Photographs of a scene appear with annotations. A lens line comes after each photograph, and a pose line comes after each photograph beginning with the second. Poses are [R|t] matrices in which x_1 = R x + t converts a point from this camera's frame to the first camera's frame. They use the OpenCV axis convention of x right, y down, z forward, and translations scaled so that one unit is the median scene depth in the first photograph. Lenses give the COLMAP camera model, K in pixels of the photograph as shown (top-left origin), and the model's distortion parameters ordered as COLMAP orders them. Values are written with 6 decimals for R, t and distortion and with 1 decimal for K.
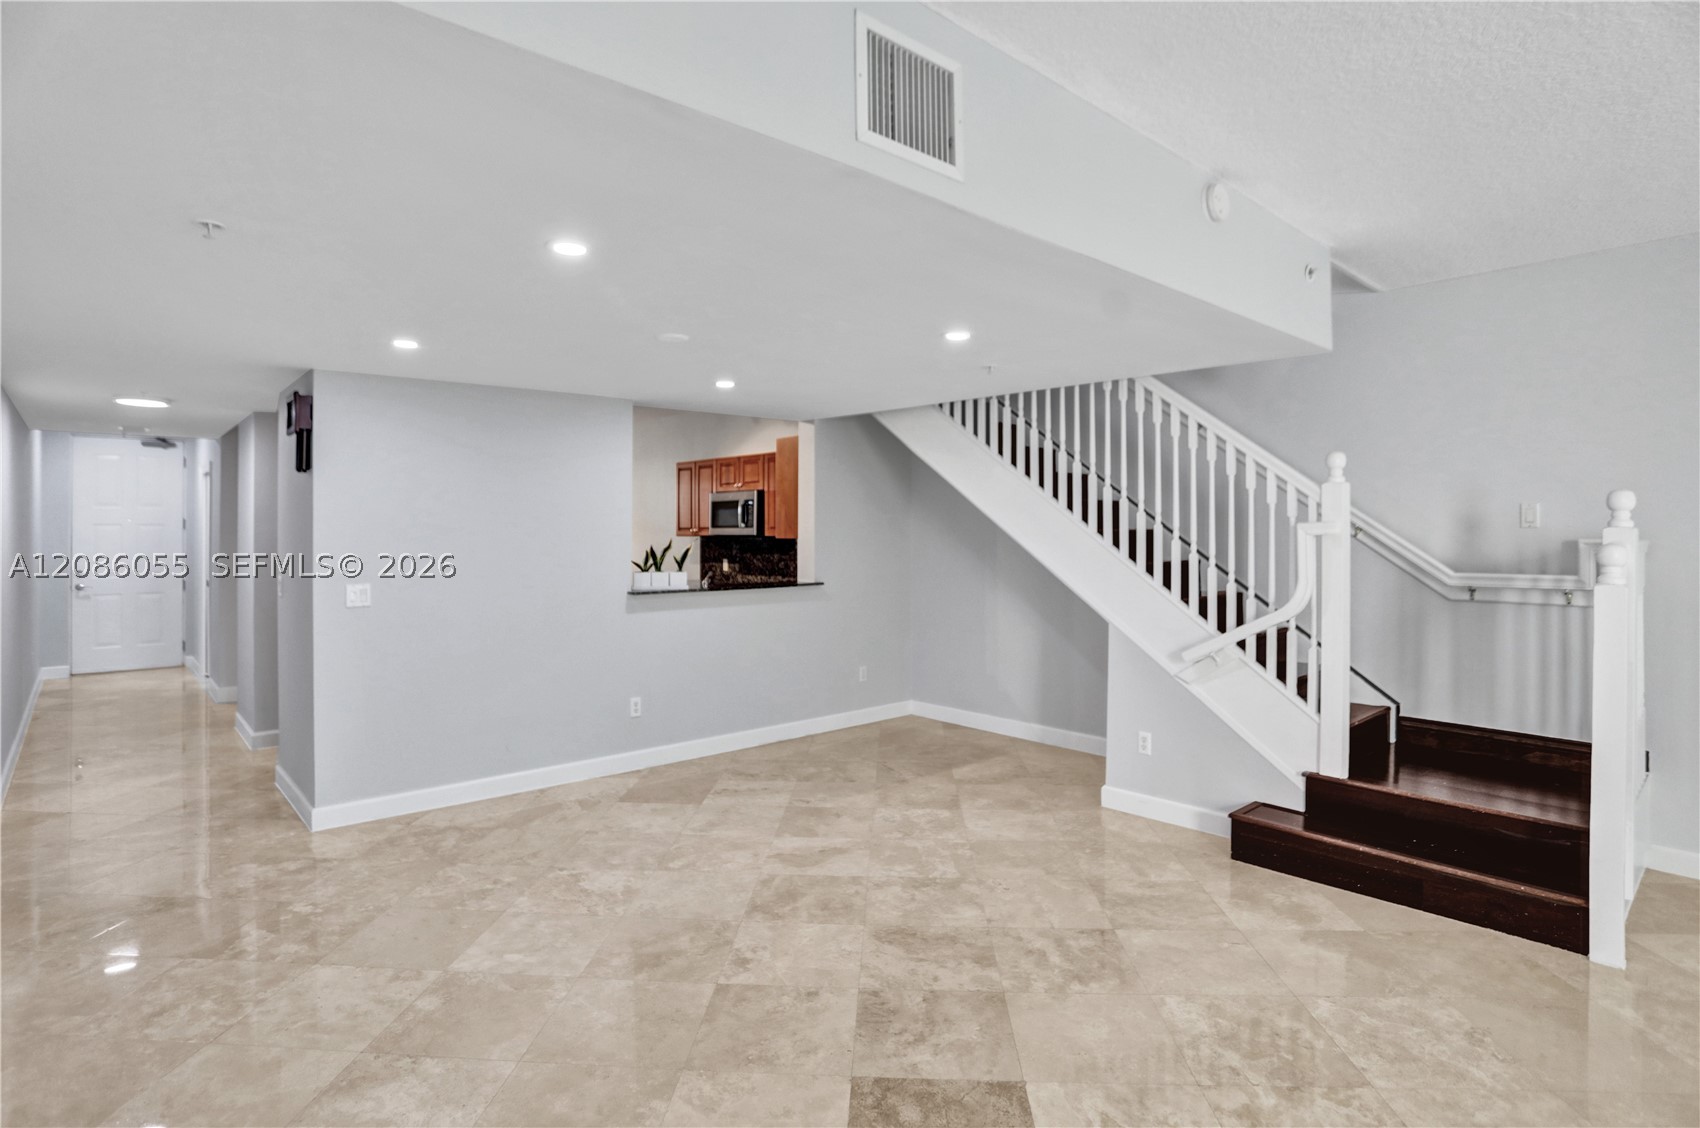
lens RADIAL K [[875.3, 0, 838.2], [0, 875.3, 546.5], [0, 0, 1]] dist [-0.072019, 0.030364]
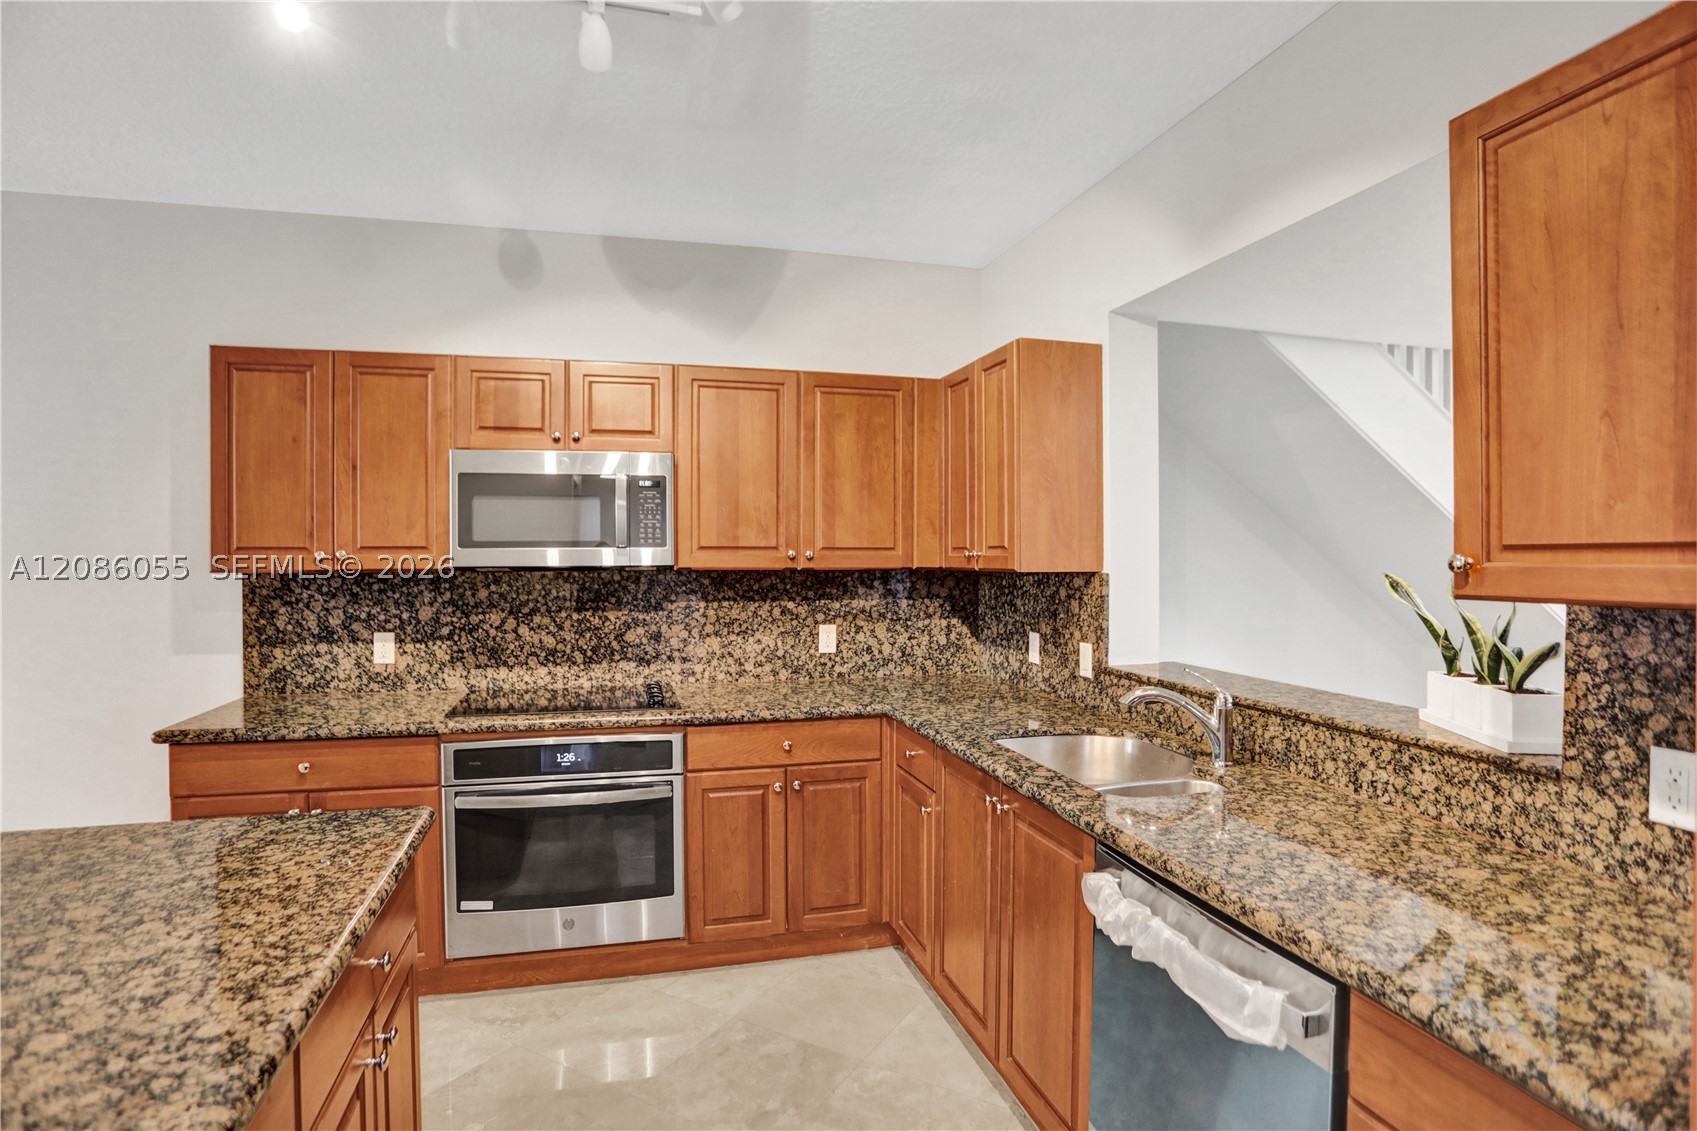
lens RADIAL K [[873.8, 0, 836.7], [0, 873.8, 548.1], [0, 0, 1]] dist [-0.072019, 0.030364]
pose [[0.455919, 0.006047, 0.890001, -0.744494], [0.015050, 0.999782, -0.014502, -0.026566], [-0.889894, 0.020006, 0.455728, 1.385463]]
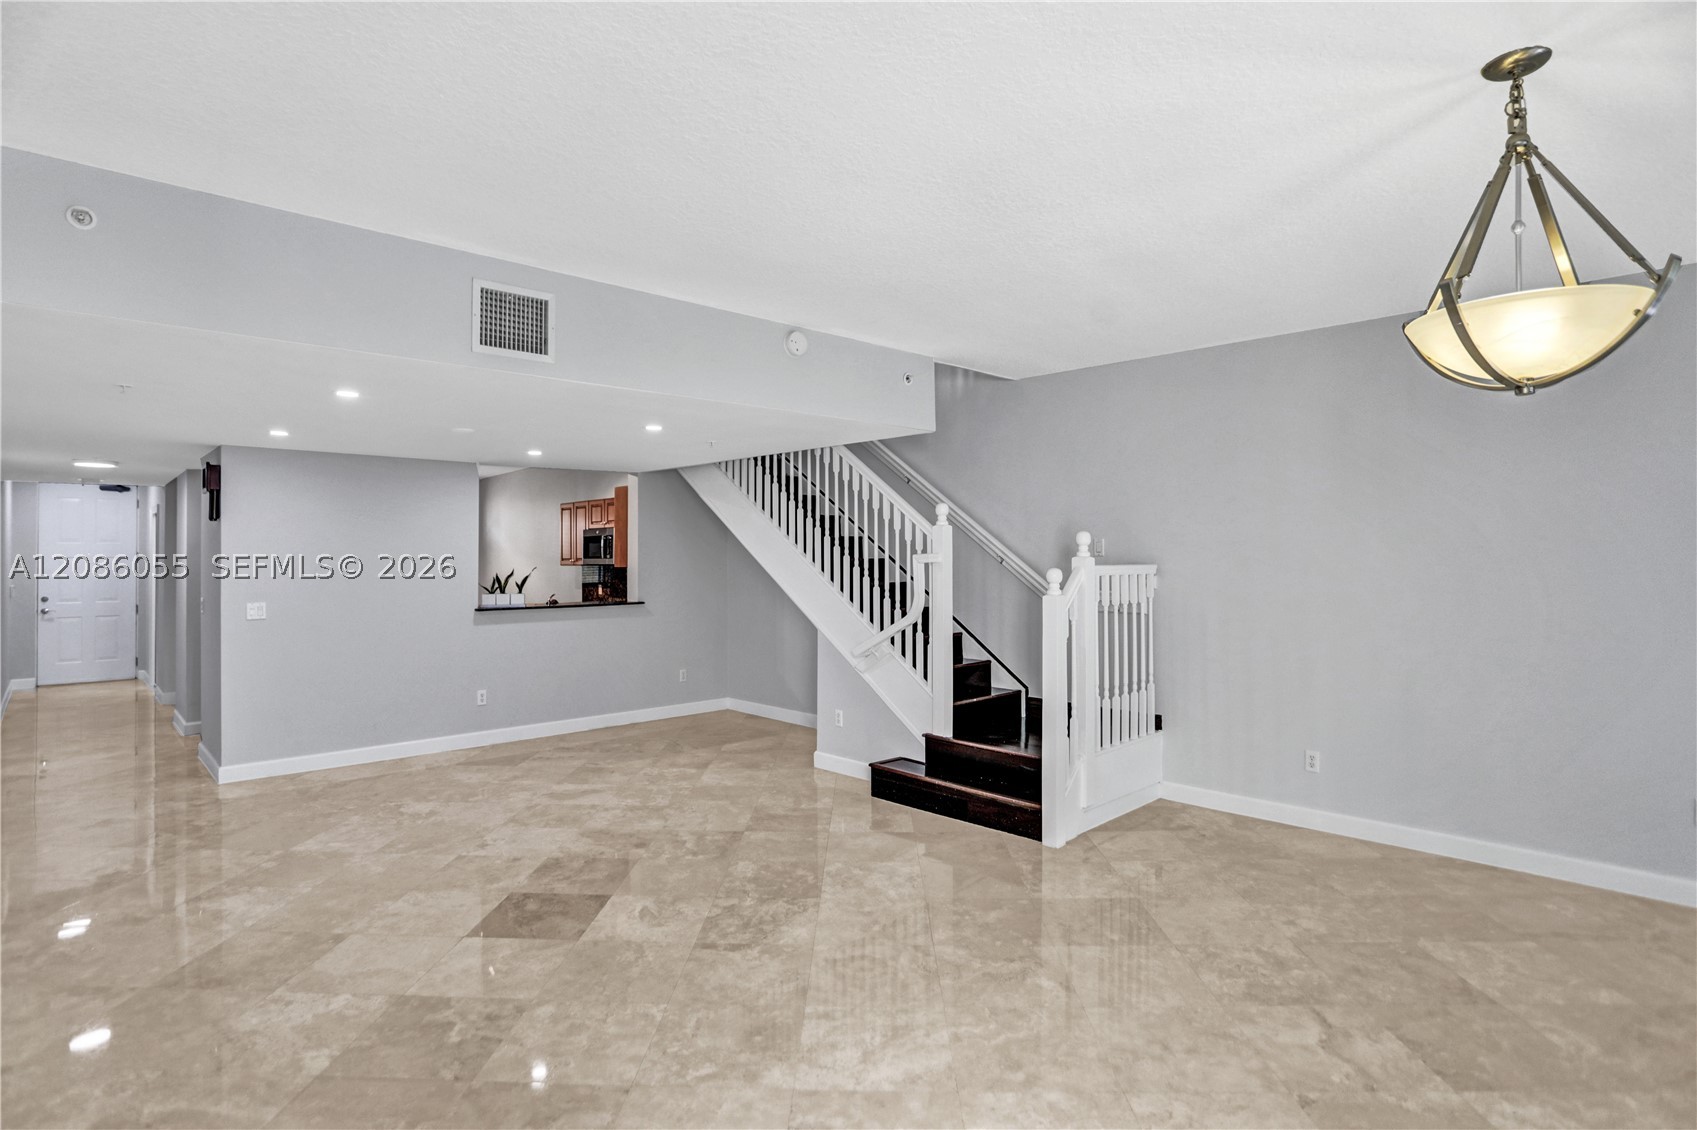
lens RADIAL K [[884.9, 0, 848.5], [0, 884.9, 565.0], [0, 0, 1]] dist [-0.072516, 0.033816]
pose [[0.999716, -0.005240, 0.023234, 0.355670], [0.005472, 0.999935, -0.009959, 0.003080], [-0.023180, 0.010084, 0.999680, -0.395649]]
